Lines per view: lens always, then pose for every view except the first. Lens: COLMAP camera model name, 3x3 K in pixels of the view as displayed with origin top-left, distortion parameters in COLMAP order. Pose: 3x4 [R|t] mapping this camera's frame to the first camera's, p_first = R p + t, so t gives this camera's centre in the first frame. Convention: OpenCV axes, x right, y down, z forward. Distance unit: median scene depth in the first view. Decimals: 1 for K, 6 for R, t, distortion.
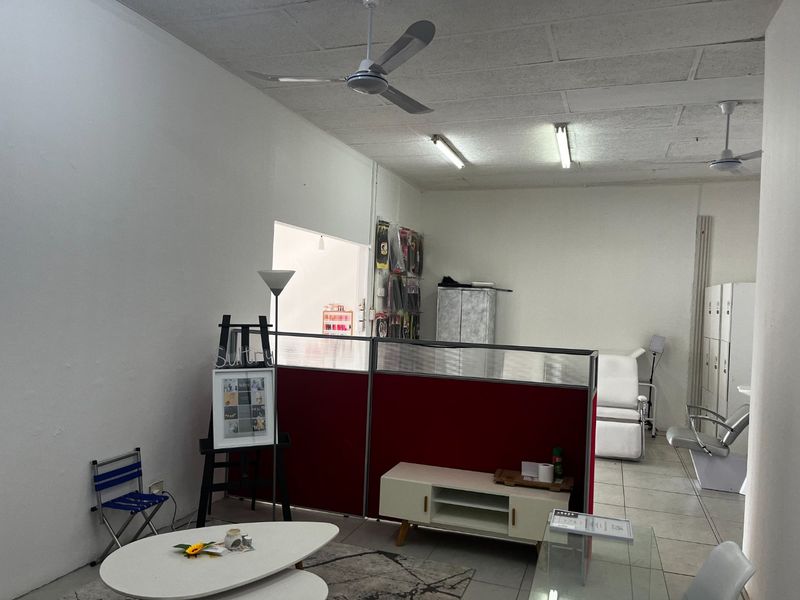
lens RADIAL K [[599.2, 0, 399.8], [0, 599.2, 302.0], [0, 0, 1]] dist [0.007984, 0.002162]
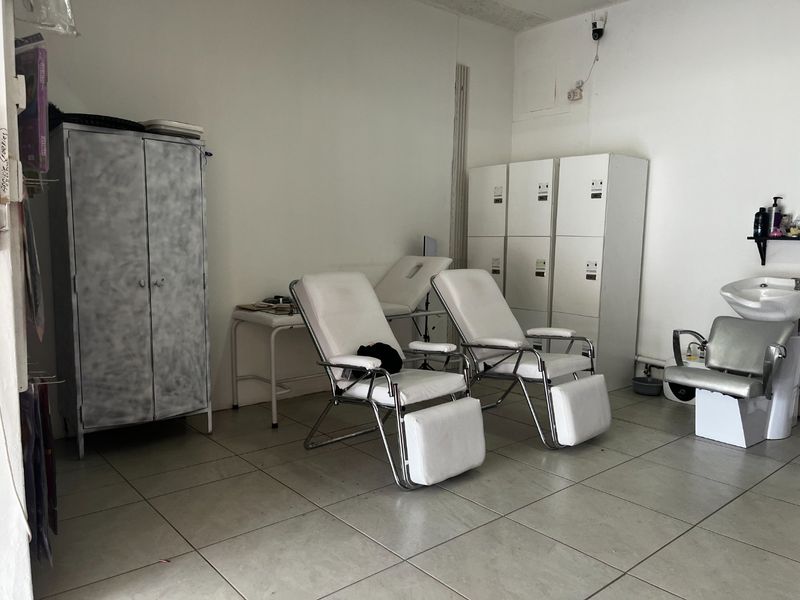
lens RADIAL K [[599.2, 0, 401.2], [0, 599.2, 299.2], [0, 0, 1]] dist [0.007984, 0.002162]
pose [[0.499825, -0.118759, 0.857946, -0.160195], [0.008828, 0.991202, 0.132062, 0.034202], [-0.866081, -0.058435, 0.496476, 0.655829]]
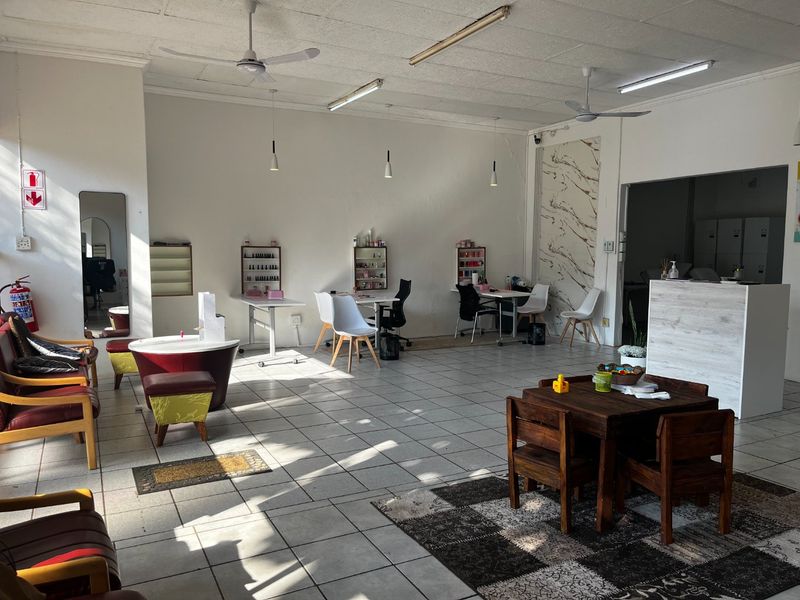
lens RADIAL K [[599.2, 0, 398.9], [0, 599.2, 301.3], [0, 0, 1]] dist [0.007984, 0.002162]
pose [[0.679110, -0.098229, 0.727434, -1.073664], [0.029170, 0.993834, 0.106970, -0.007031], [-0.733457, -0.051425, 0.677788, 0.471475]]
